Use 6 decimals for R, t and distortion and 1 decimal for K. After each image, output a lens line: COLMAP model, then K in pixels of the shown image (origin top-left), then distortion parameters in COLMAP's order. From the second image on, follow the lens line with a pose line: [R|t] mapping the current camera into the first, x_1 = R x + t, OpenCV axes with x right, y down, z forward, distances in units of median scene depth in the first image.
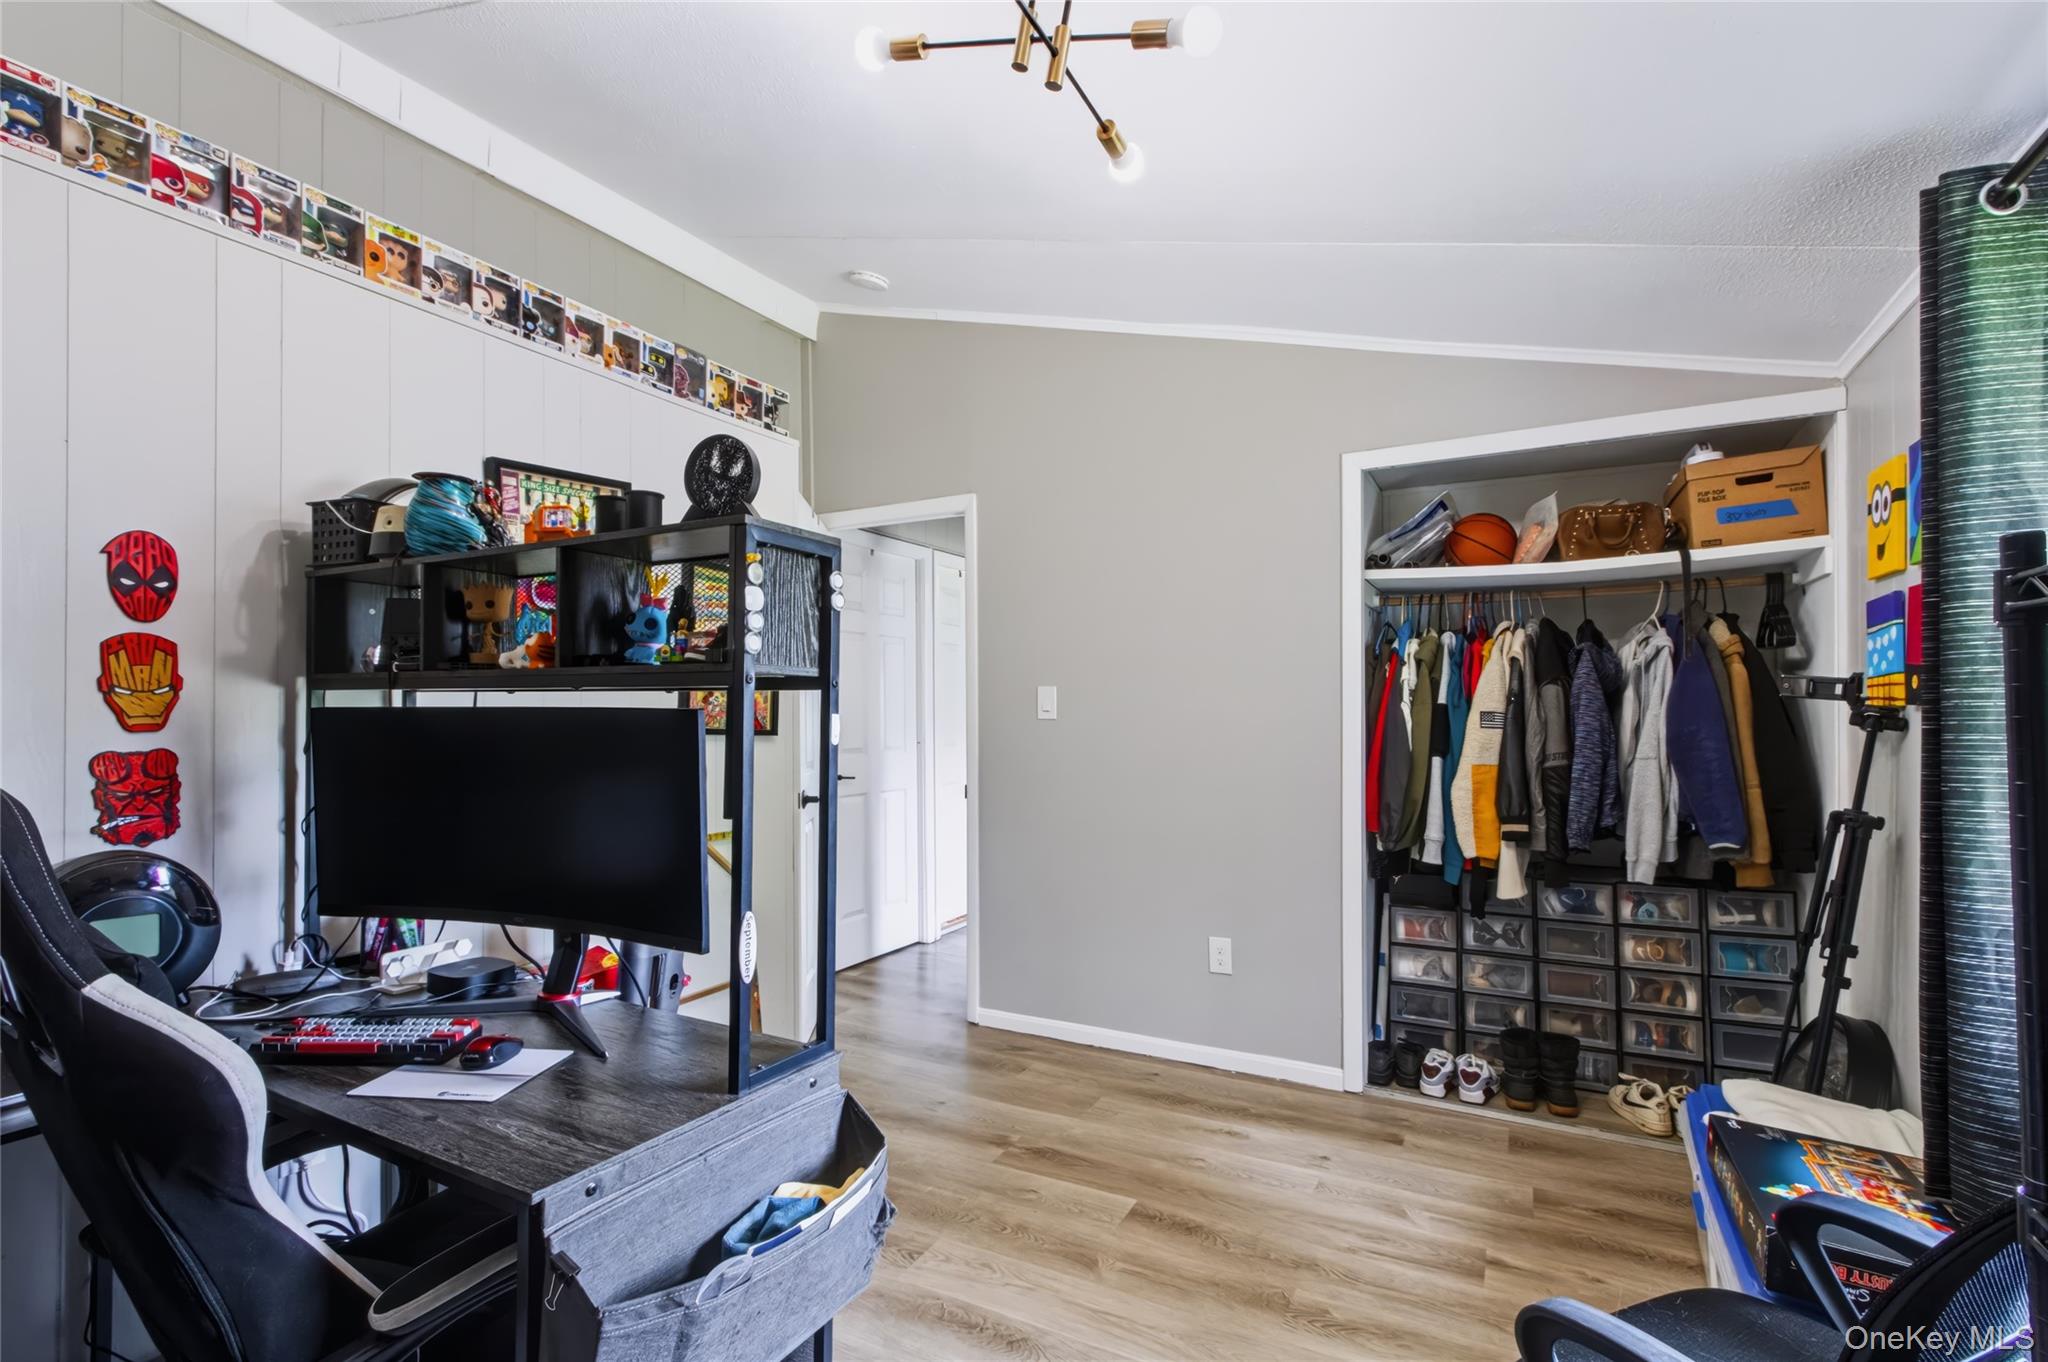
lens RADIAL K [[963.4, 0, 1029.1], [0, 963.4, 708.8], [0, 0, 1]] dist [0.001022, 0.000202]
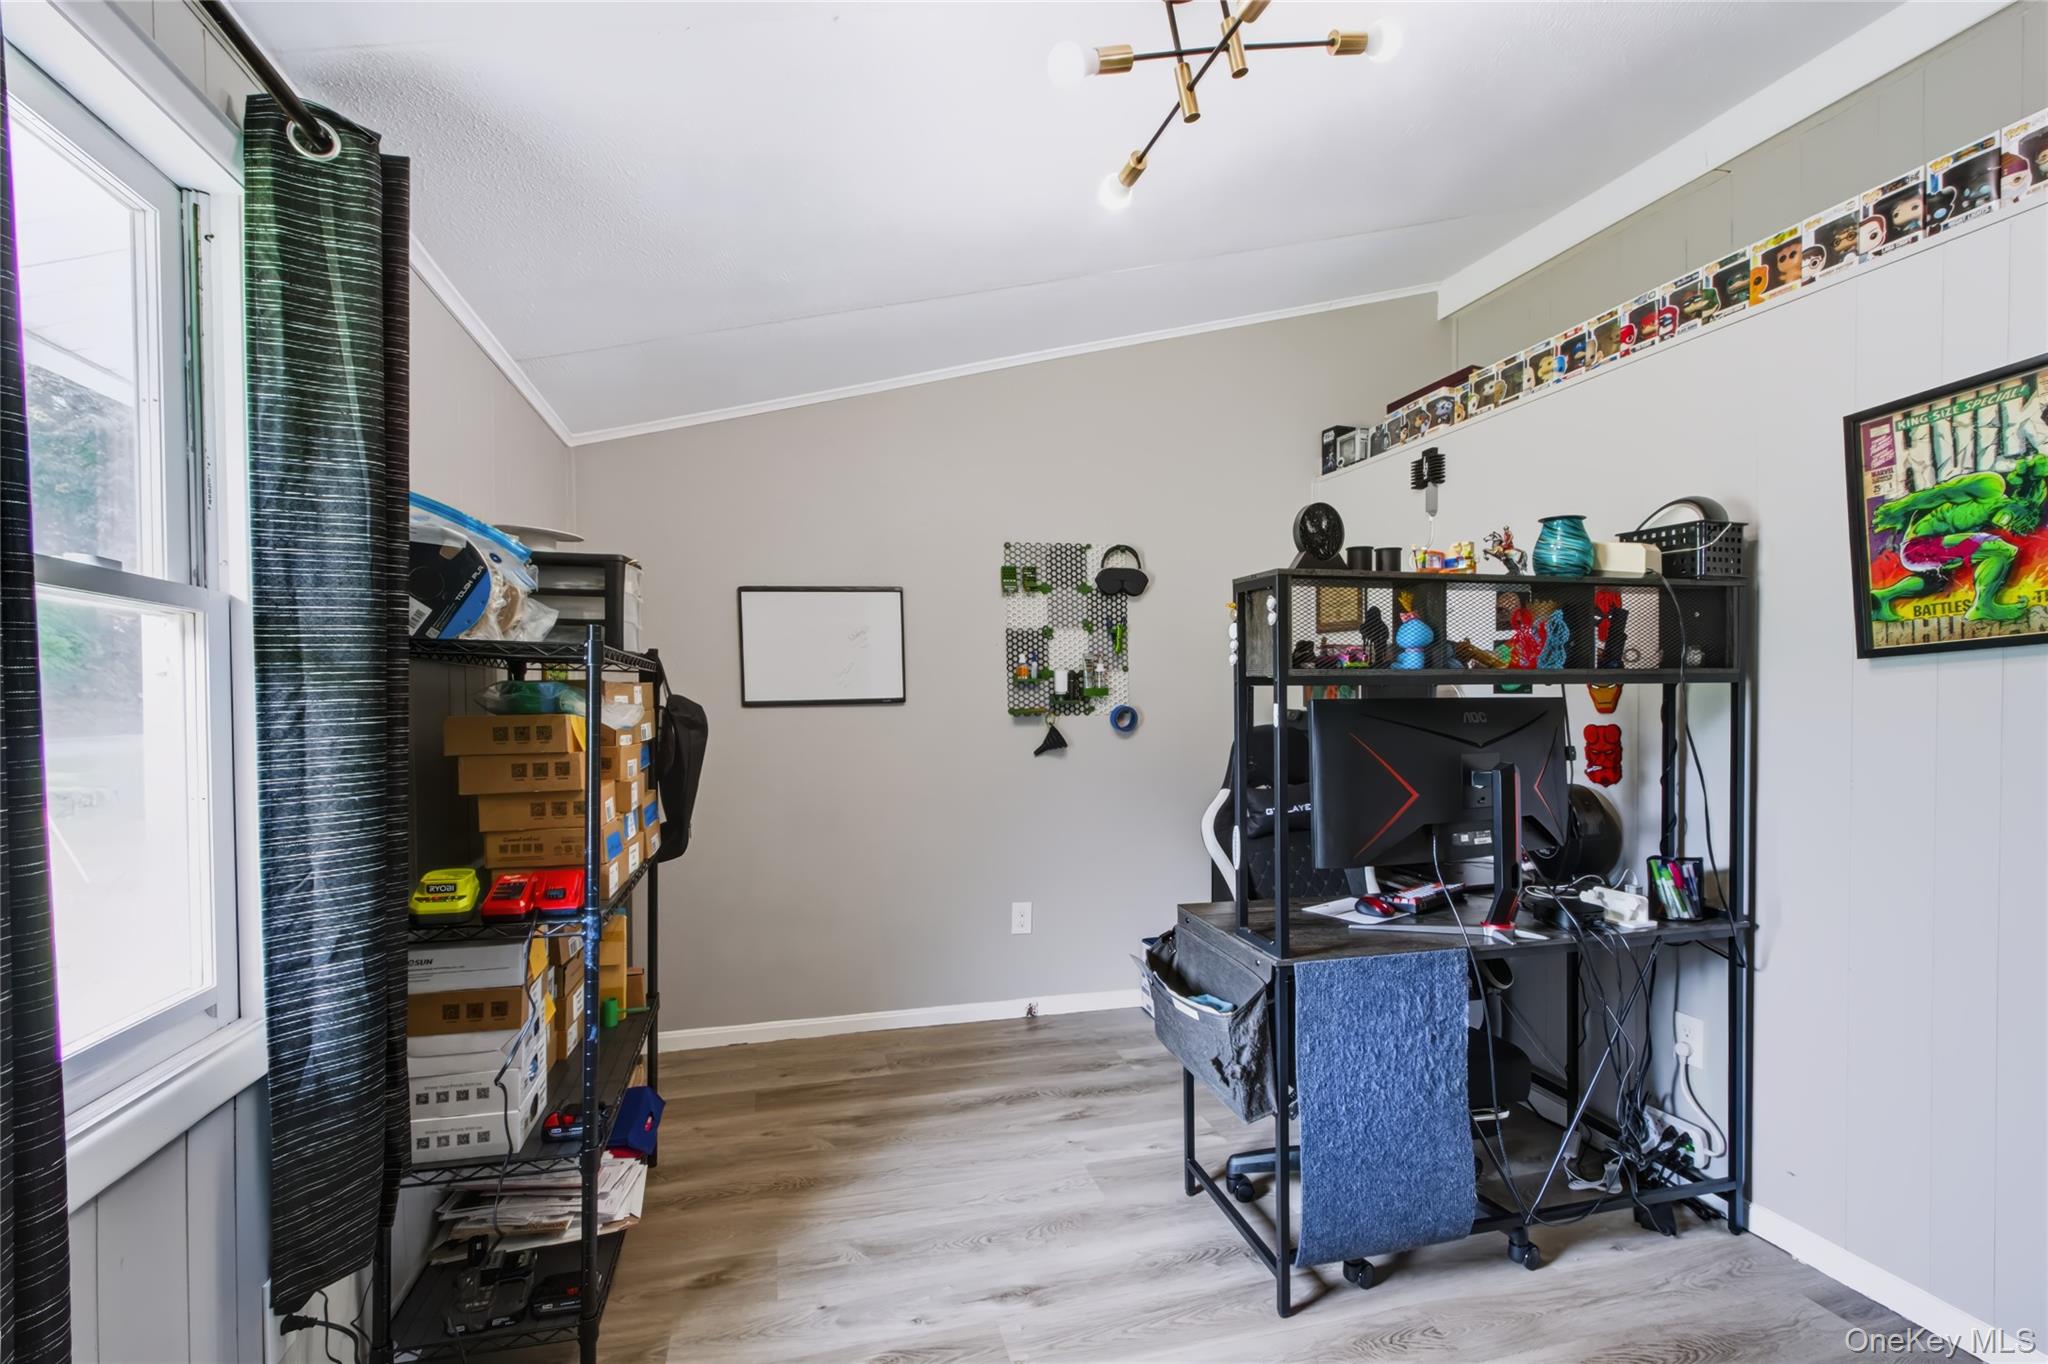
lens RADIAL K [[963.4, 0, 1029.1], [0, 963.4, 709.8], [0, 0, 1]] dist [0.001022, 0.000202]
pose [[-0.741618, 0.015056, -0.670653, 0.733986], [0.007535, 0.999872, 0.014114, -0.009176], [0.670780, 0.005414, -0.741637, 1.392785]]
